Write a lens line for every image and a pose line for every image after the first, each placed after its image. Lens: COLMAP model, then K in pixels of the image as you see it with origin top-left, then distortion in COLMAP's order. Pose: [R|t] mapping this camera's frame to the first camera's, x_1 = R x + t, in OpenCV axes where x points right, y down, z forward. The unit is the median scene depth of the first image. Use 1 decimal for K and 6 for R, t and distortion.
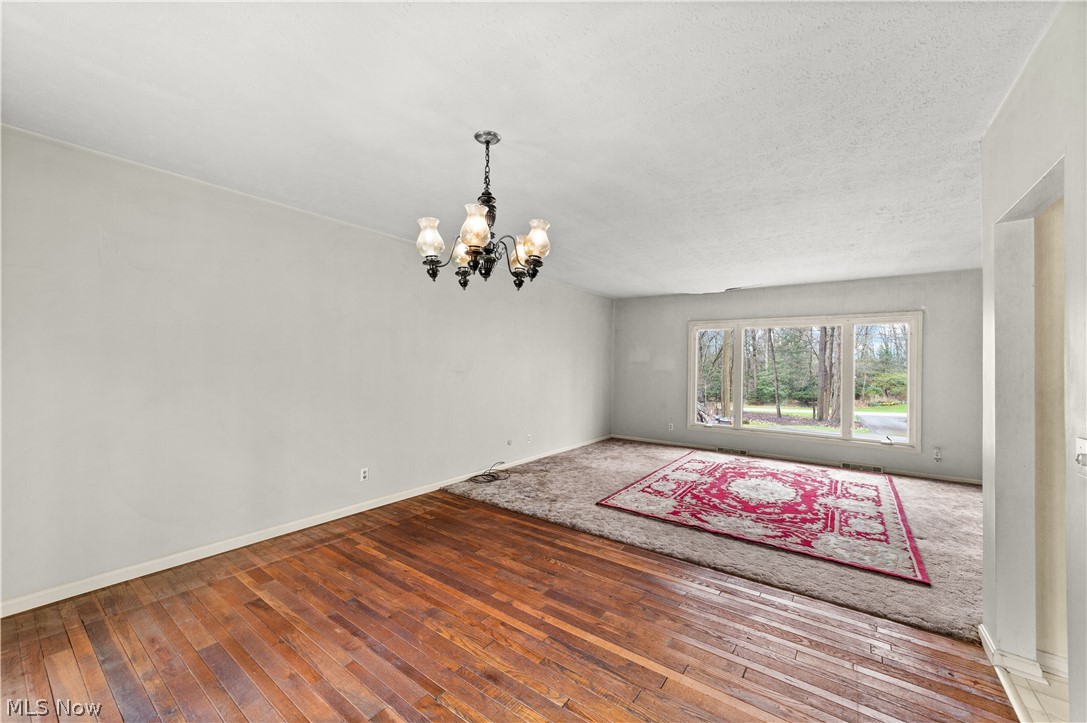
lens RADIAL K [[420.2, 0, 541.8], [0, 420.2, 362.1], [0, 0, 1]] dist [-0.003664, 0.000231]
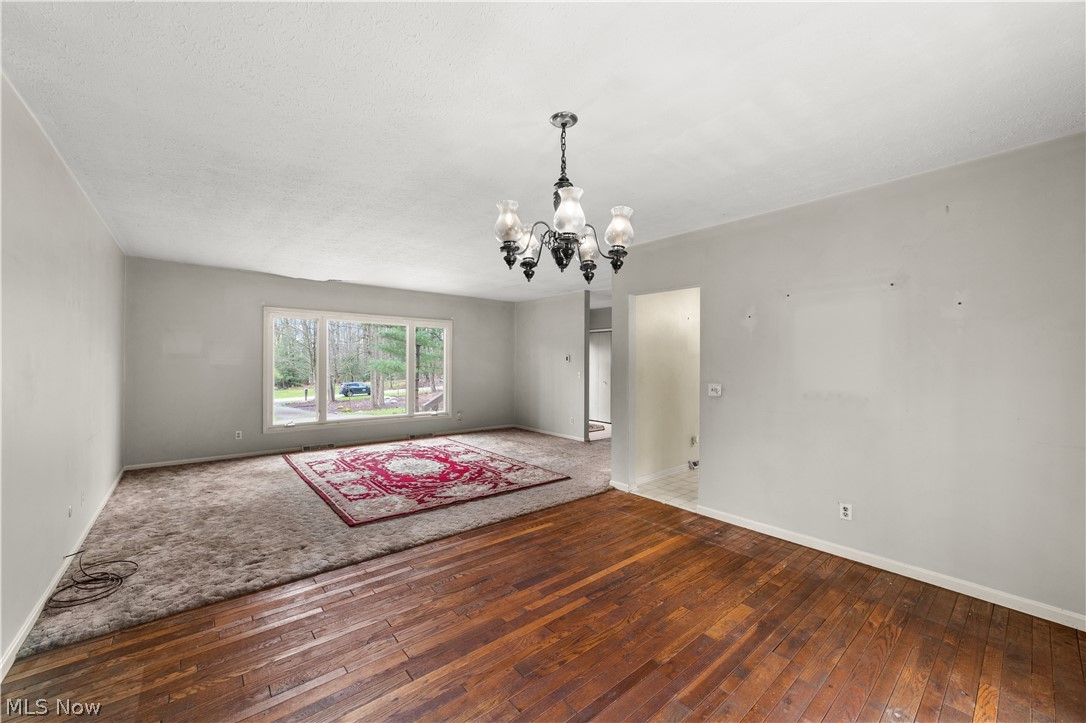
lens RADIAL K [[419.8, 0, 541.3], [0, 419.8, 362.1], [0, 0, 1]] dist [-0.003664, 0.000231]
pose [[0.230311, -0.009174, 0.973074, -0.626818], [-0.012069, 0.999852, 0.012283, -0.002142], [-0.973042, -0.014573, 0.230166, 0.480200]]
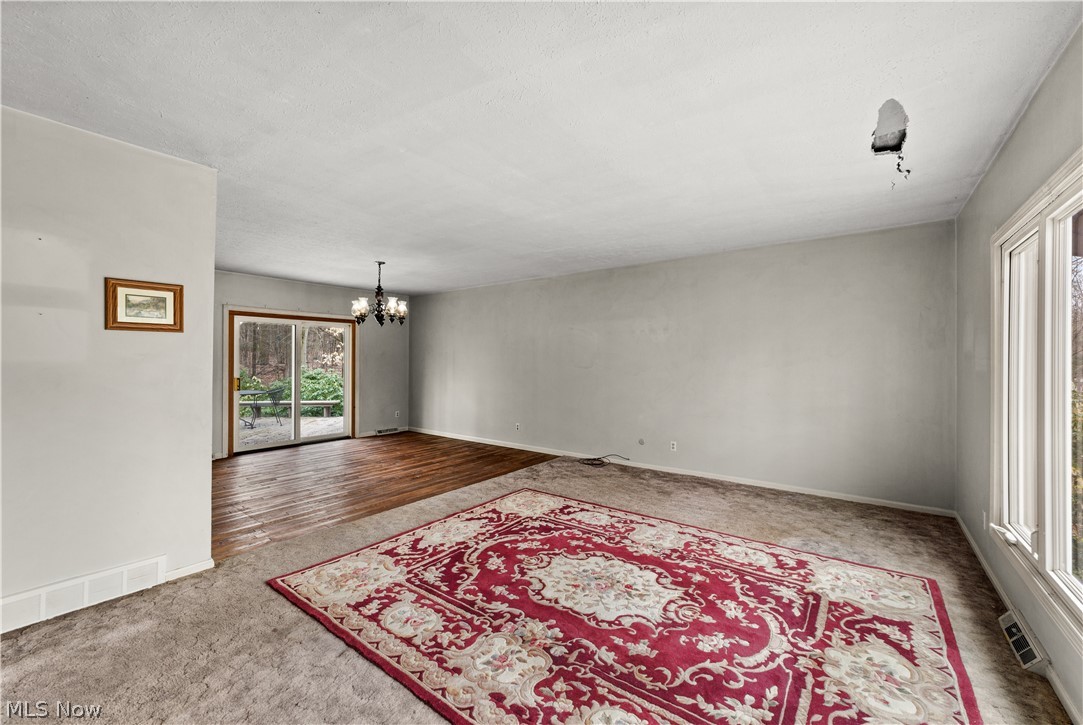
lens RADIAL K [[418.6, 0, 539.8], [0, 418.6, 363.1], [0, 0, 1]] dist [-0.003664, 0.000231]
pose [[-0.005364, -0.009318, -0.999942, 1.290506], [0.001300, 0.999956, -0.009325, 0.026991], [0.999985, -0.001350, -0.005352, 1.116838]]
